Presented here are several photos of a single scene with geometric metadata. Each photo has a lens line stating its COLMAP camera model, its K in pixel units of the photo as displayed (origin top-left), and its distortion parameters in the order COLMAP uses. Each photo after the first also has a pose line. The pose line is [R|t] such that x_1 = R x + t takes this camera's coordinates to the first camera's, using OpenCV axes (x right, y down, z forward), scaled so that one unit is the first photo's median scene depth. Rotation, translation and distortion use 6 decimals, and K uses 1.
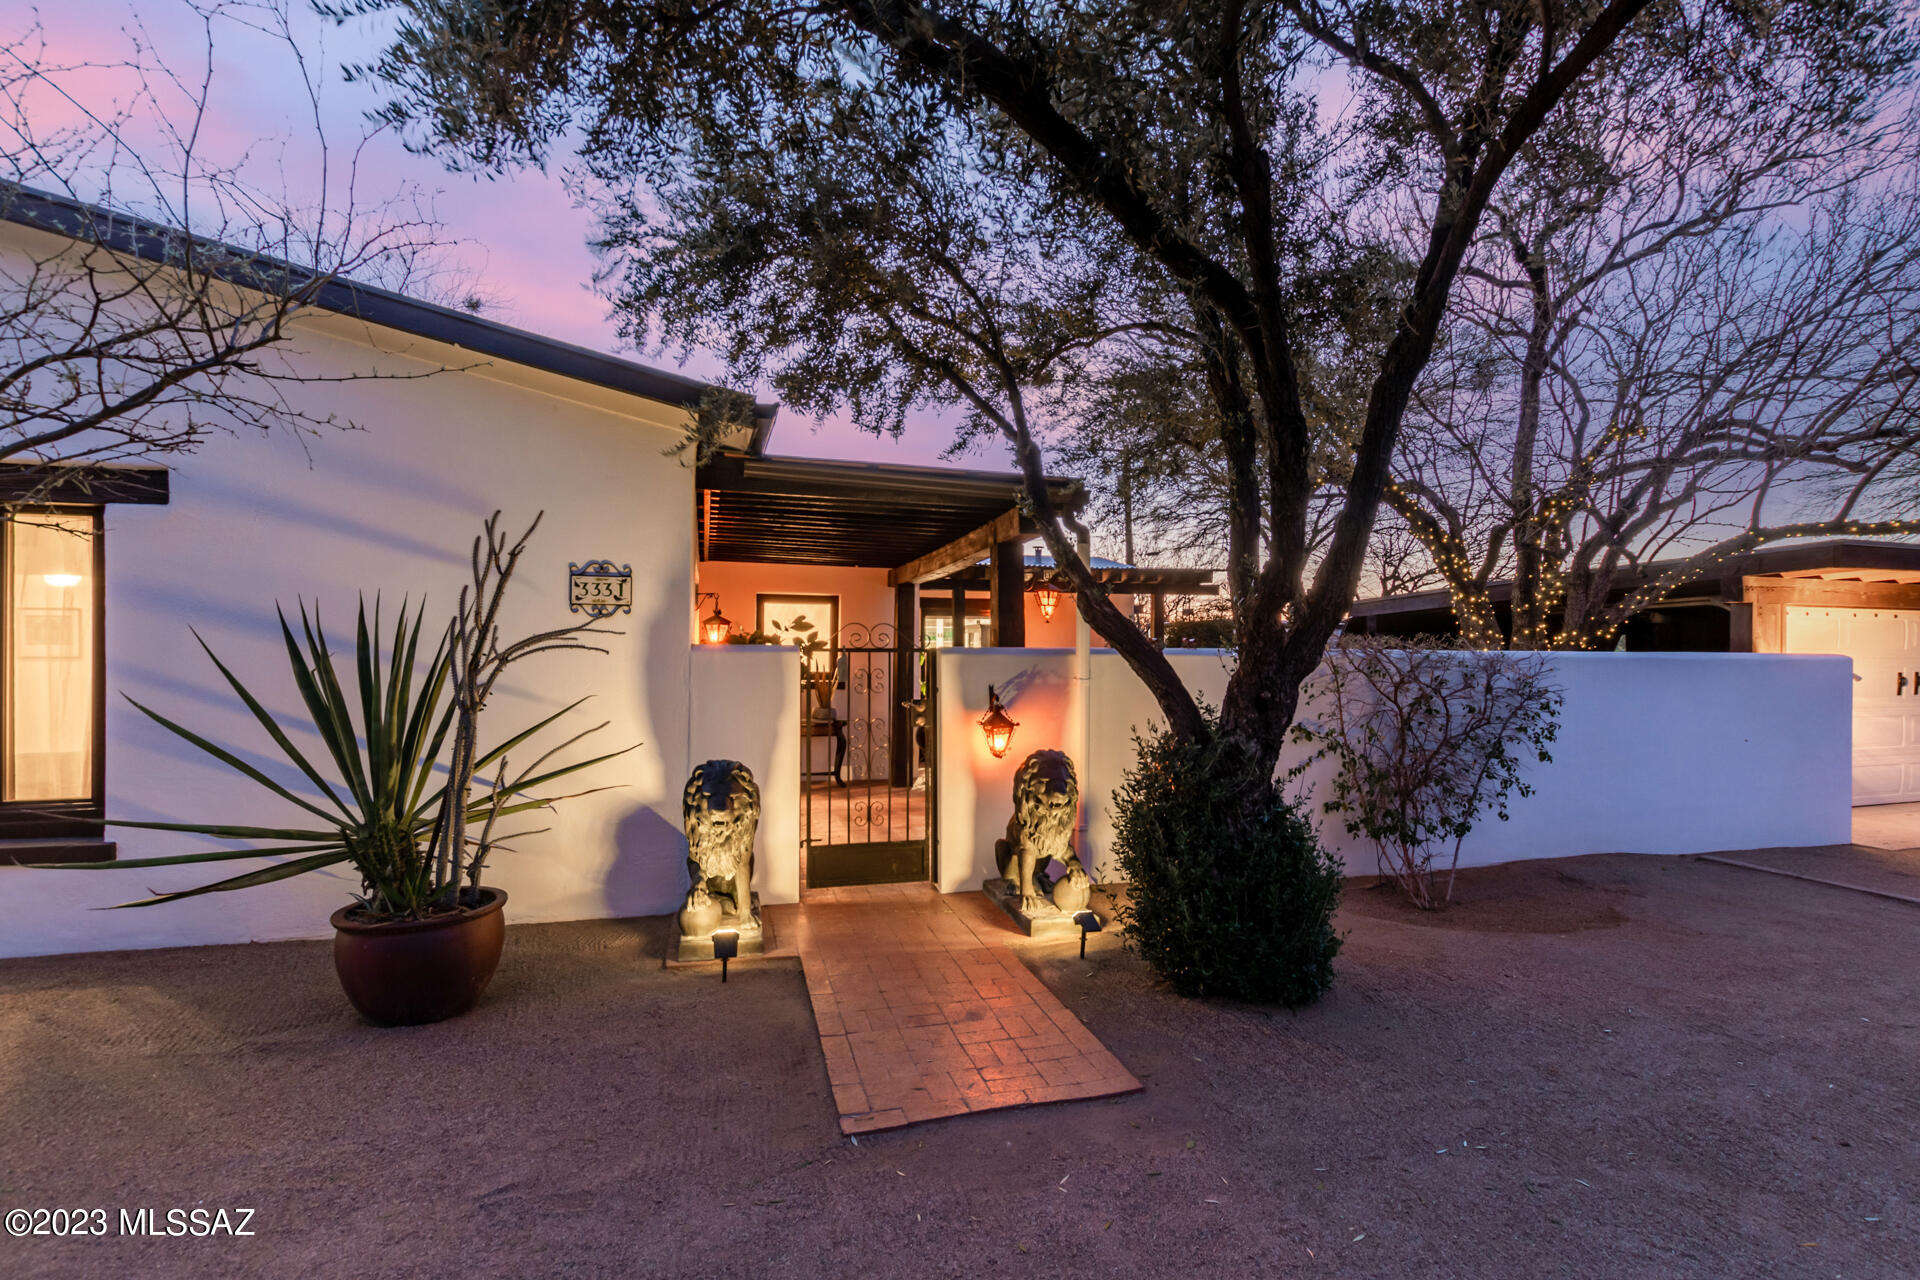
lens RADIAL K [[895.6, 0, 967.8], [0, 895.6, 647.5], [0, 0, 1]] dist [0.003382, -0.002481]
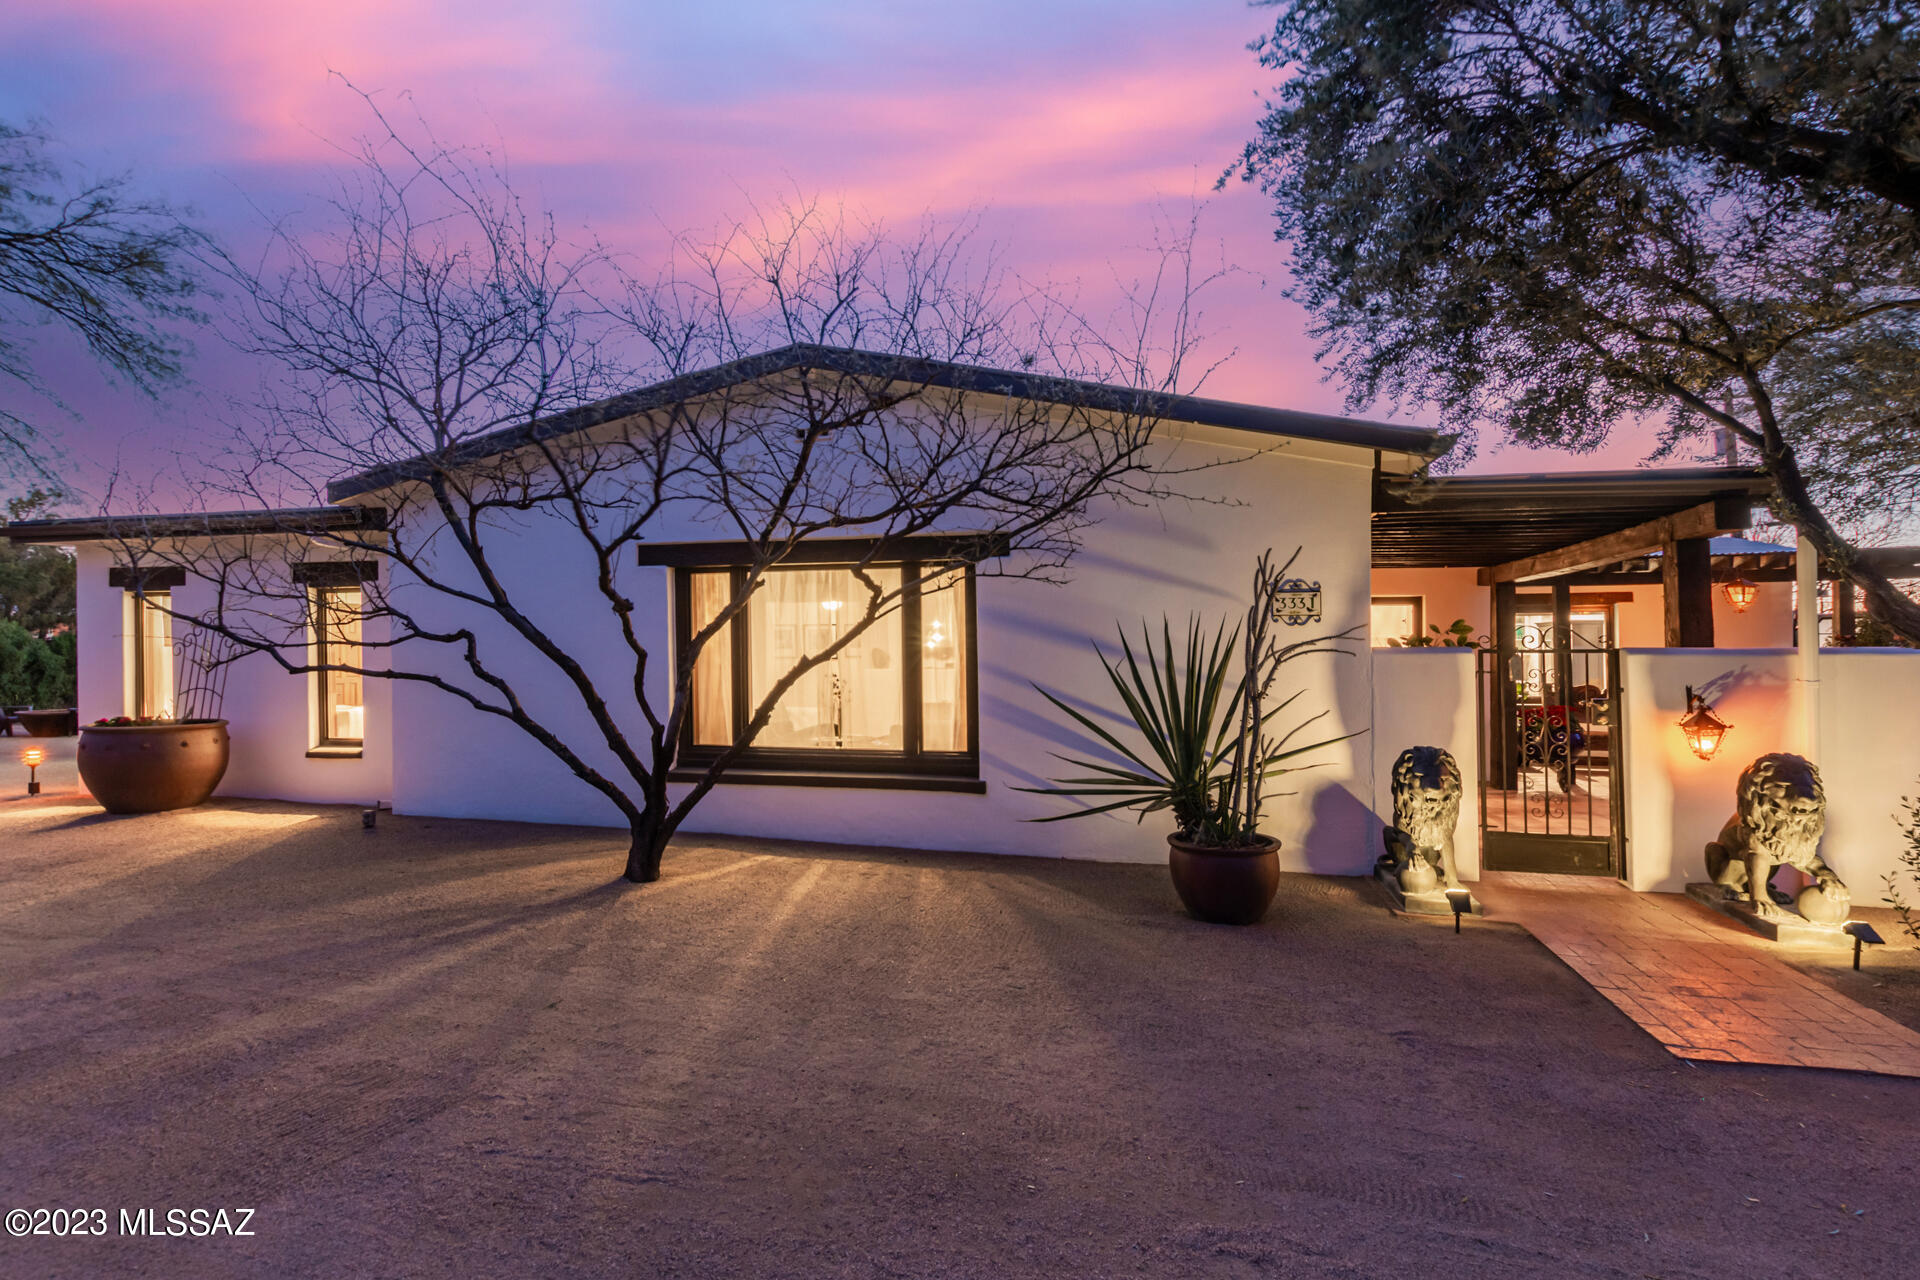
lens RADIAL K [[895.6, 0, 951.9], [0, 895.6, 637.3], [0, 0, 1]] dist [0.003382, -0.002481]
pose [[0.866394, -0.013069, -0.499189, -0.225235], [0.007410, 0.999884, -0.013315, -0.005275], [0.499305, 0.007837, 0.866391, -0.317697]]
